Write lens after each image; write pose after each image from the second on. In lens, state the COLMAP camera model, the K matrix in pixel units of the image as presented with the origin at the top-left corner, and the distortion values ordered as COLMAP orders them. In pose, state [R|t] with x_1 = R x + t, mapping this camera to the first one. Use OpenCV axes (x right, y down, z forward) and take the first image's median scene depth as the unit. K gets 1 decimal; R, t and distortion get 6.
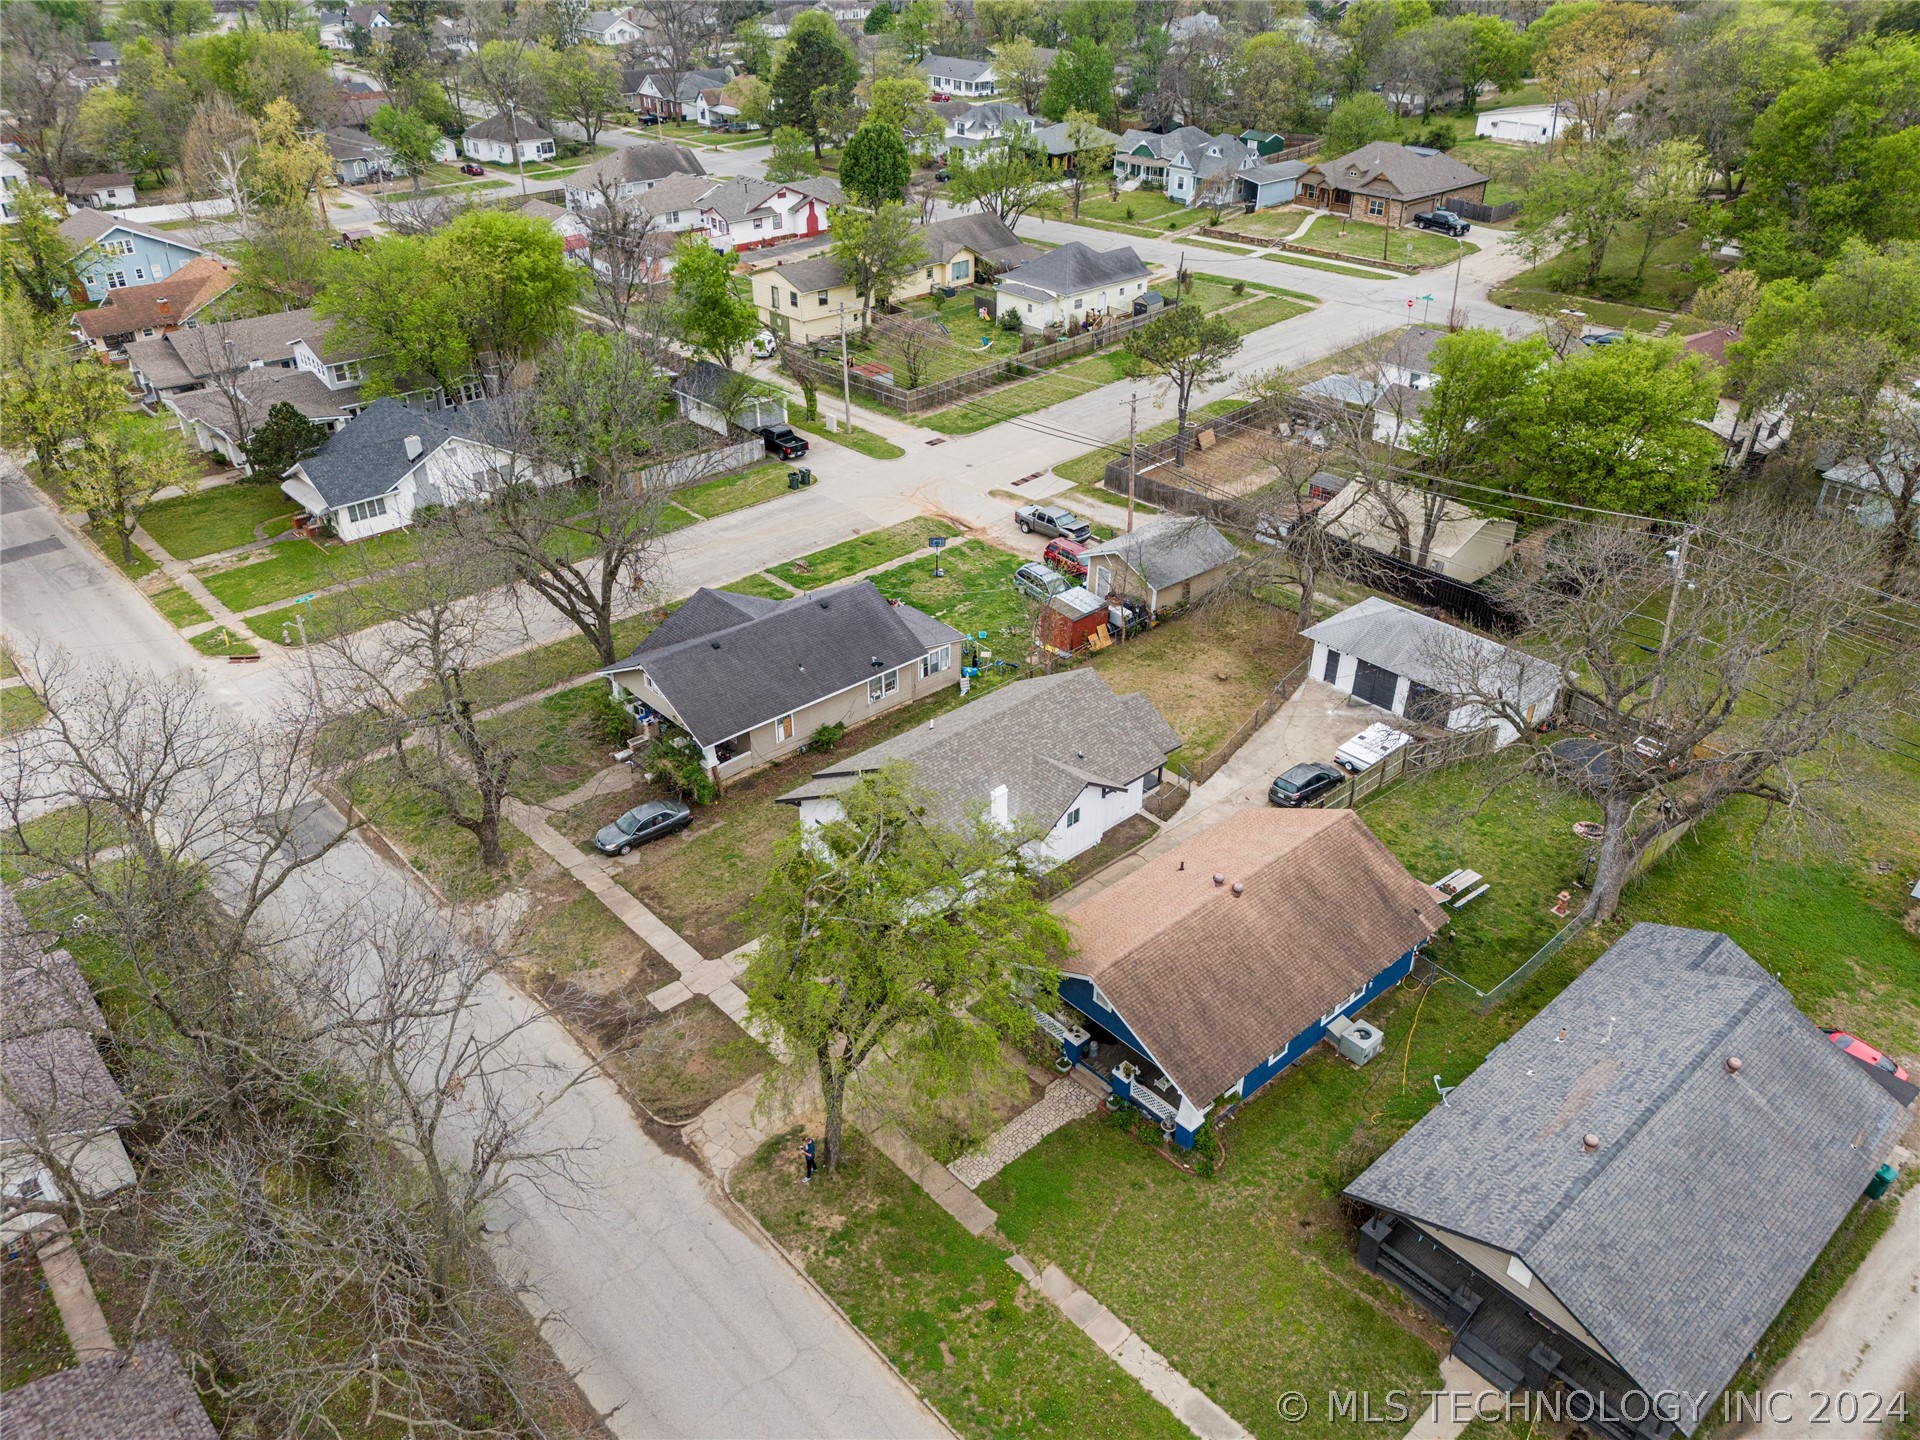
lens RADIAL K [[1395.4, 0, 960.0], [0, 1395.4, 720.0], [0, 0, 1]] dist [0.006548, -0.001505]
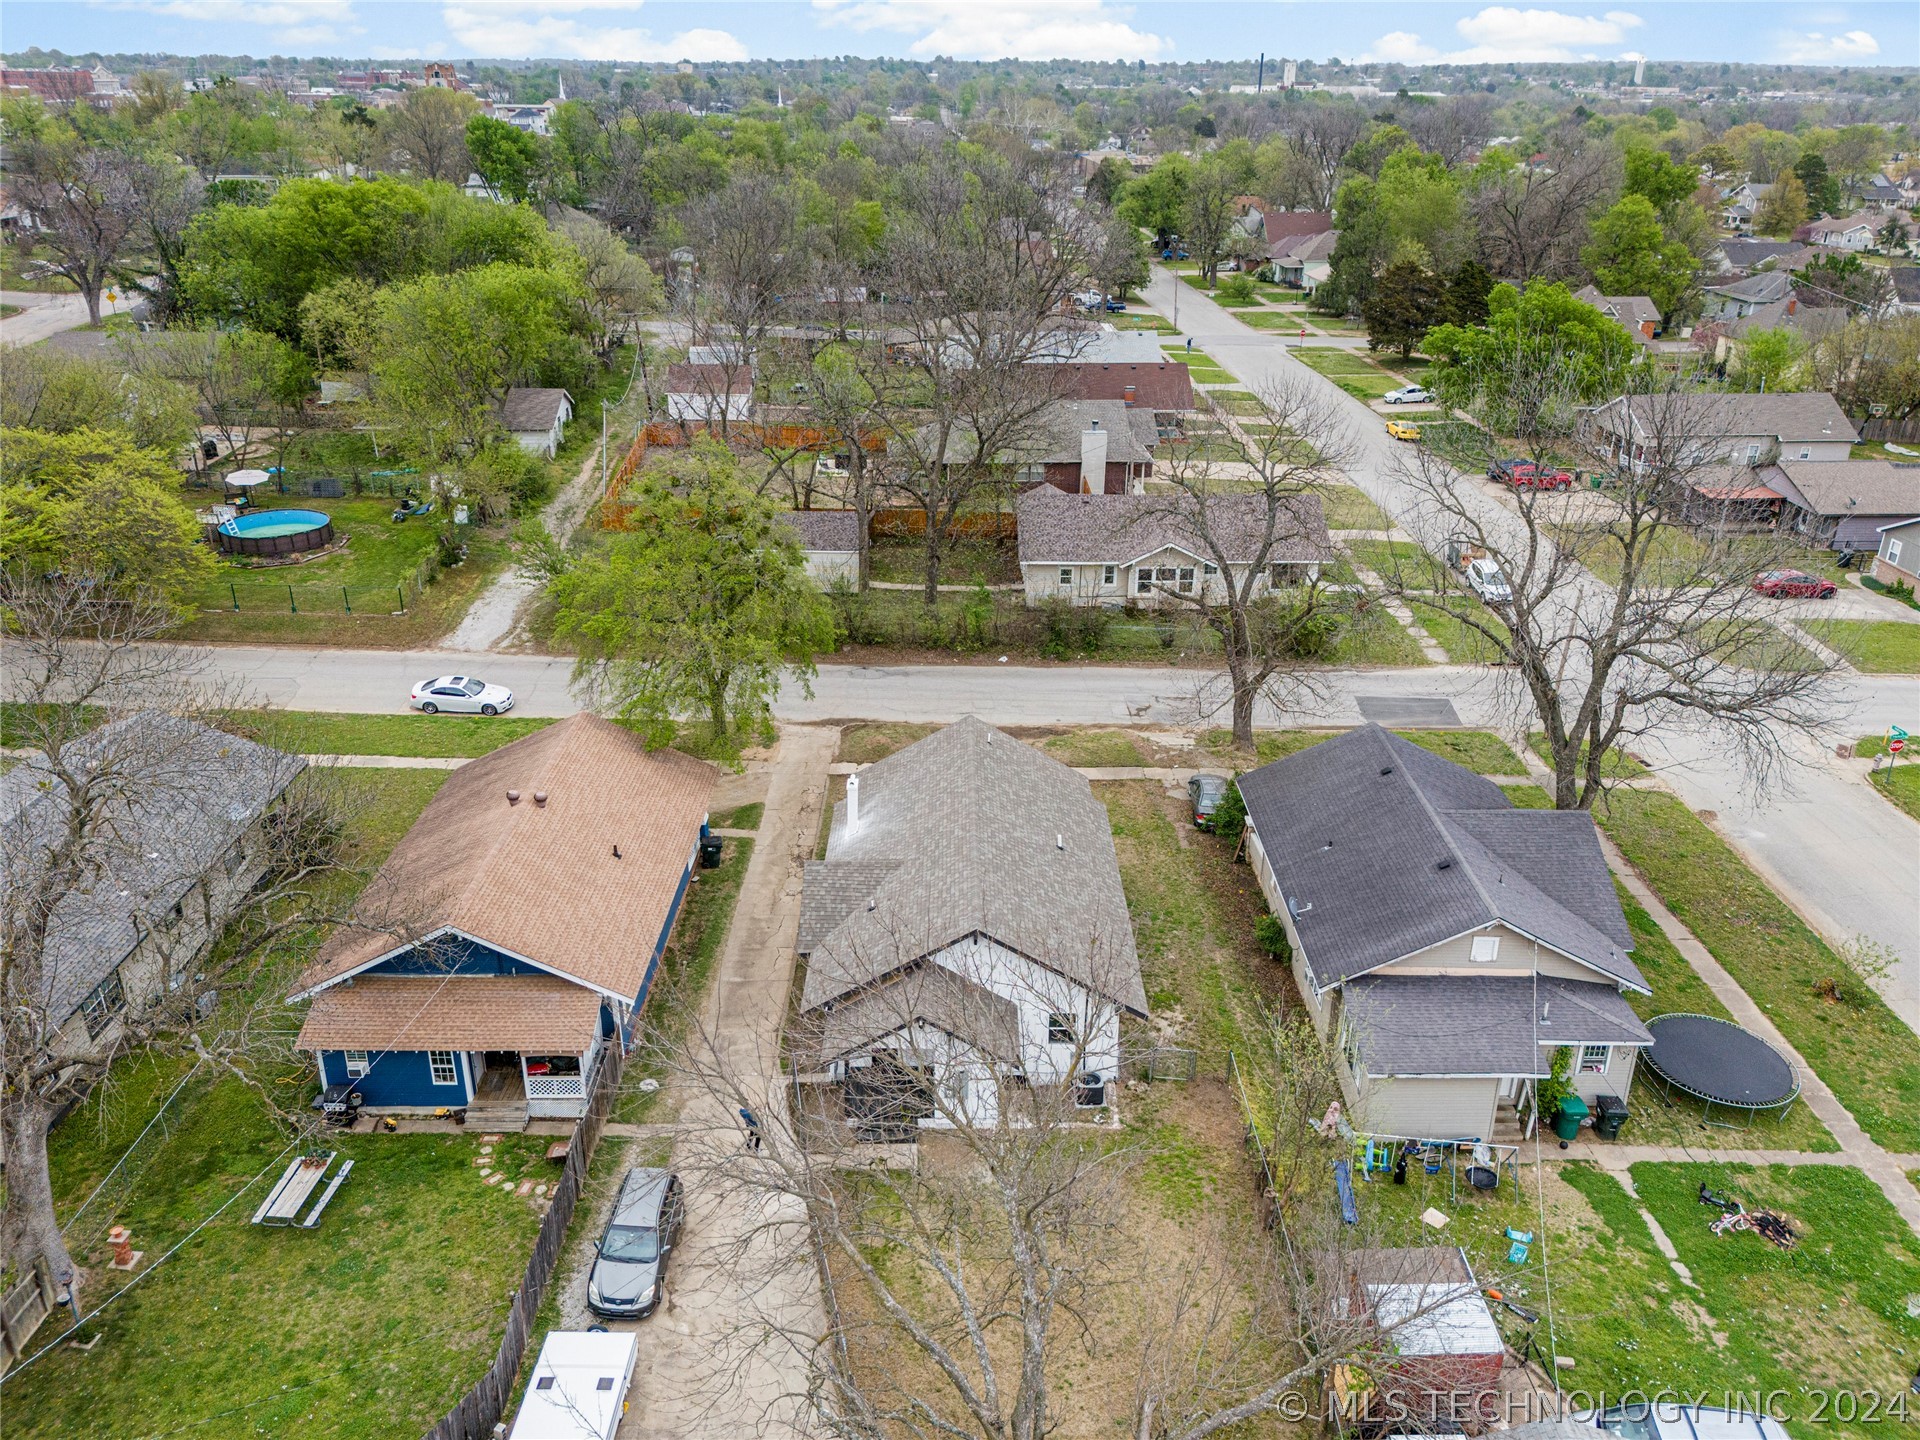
lens RADIAL K [[1452.4, 0, 960.0], [0, 1452.4, 720.0], [0, 0, 1]] dist [0.002985, -0.102775]
pose [[-0.672492, 0.288611, -0.681512, 0.457420], [-0.380828, 0.654630, 0.653016, -0.454884], [0.634606, 0.698687, -0.330322, 1.045199]]
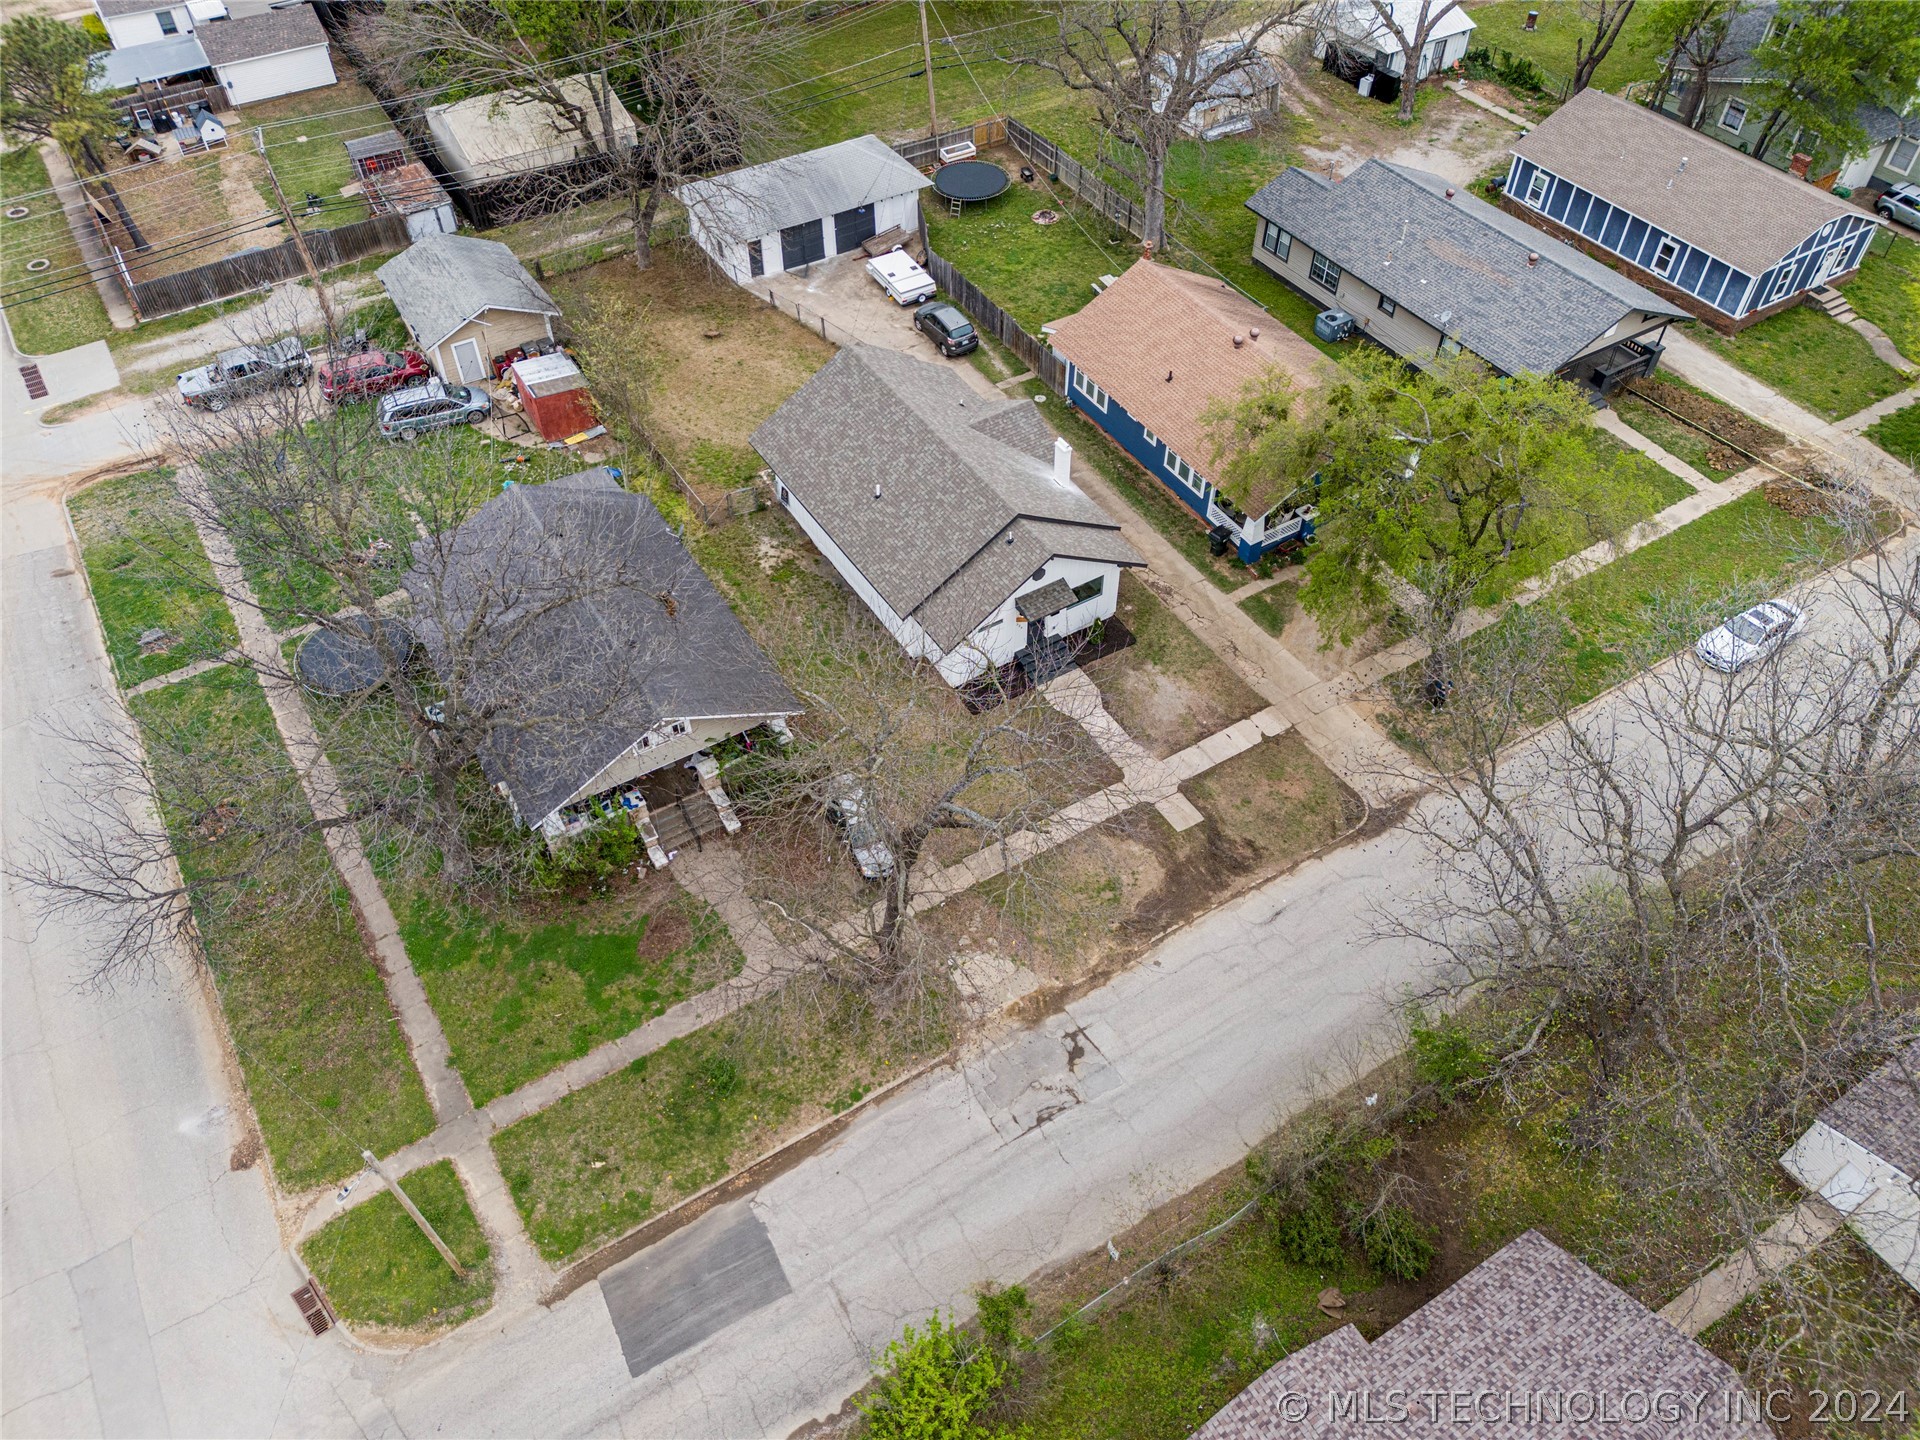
lens RADIAL K [[1395.4, 0, 960.0], [0, 1395.4, 720.0], [0, 0, 1]] dist [0.006548, -0.001505]
pose [[0.186962, -0.729172, 0.658296, -0.601319], [0.501659, 0.647016, 0.574202, -0.330371], [-0.844620, 0.222886, 0.486764, 0.509225]]
